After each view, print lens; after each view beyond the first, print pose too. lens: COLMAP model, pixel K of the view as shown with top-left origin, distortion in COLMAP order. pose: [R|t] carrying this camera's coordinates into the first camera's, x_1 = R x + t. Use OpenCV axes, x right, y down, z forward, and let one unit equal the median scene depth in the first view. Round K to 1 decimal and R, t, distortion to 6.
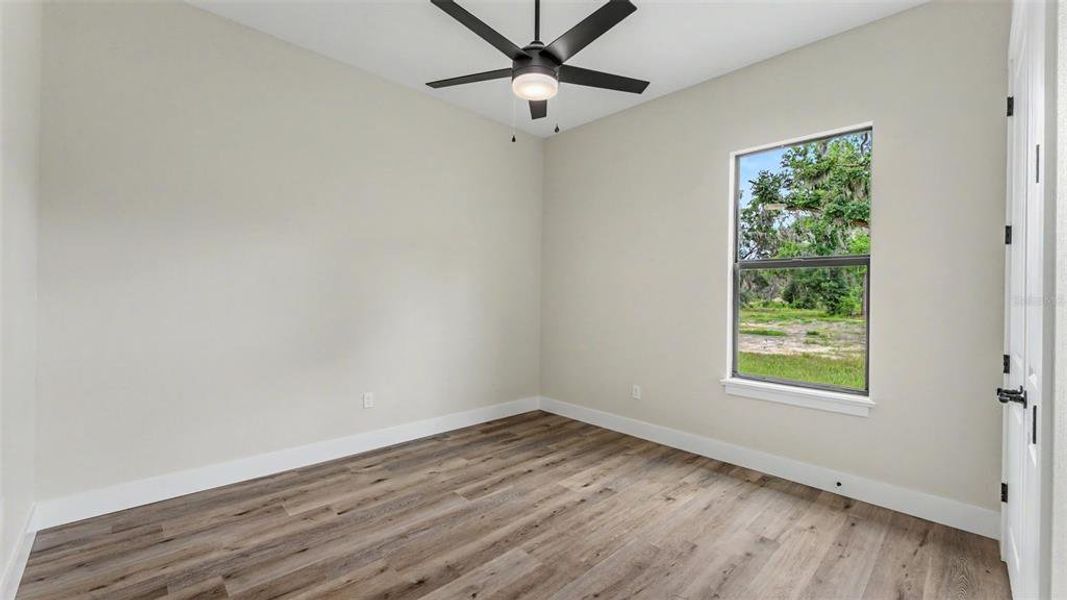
lens RADIAL K [[427.0, 0, 532.2], [0, 427.0, 298.0], [0, 0, 1]] dist [-0.001488, -0.000136]
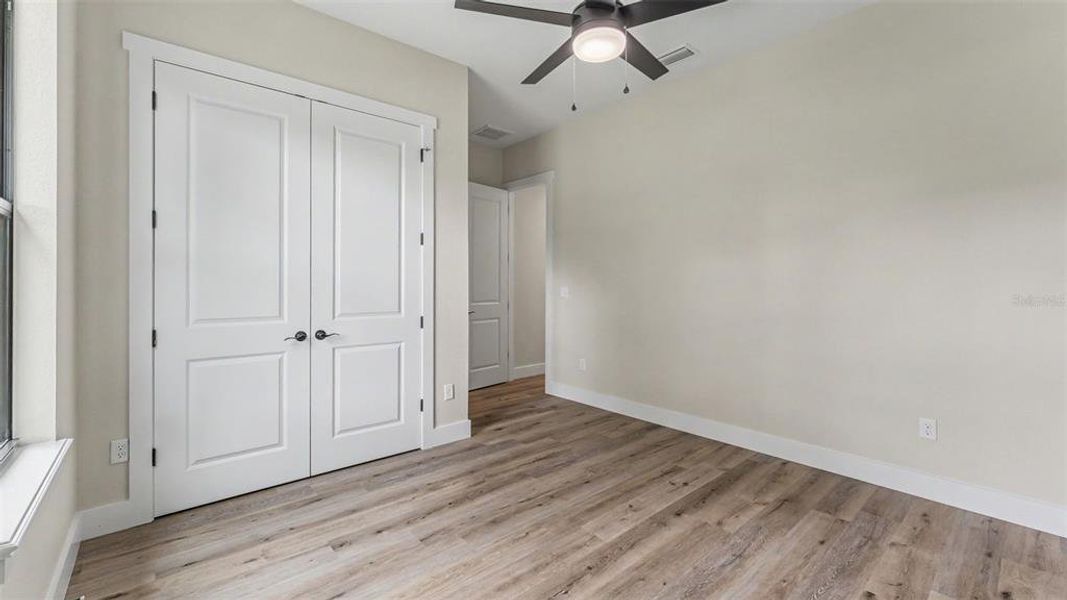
lens RADIAL K [[427.0, 0, 532.2], [0, 427.0, 298.0], [0, 0, 1]] dist [-0.001488, -0.000136]
pose [[-0.997657, -0.020177, 0.065375, 0.083620], [-0.017744, 0.999136, 0.037588, -0.005417], [-0.066077, 0.036340, -0.997153, 1.958067]]
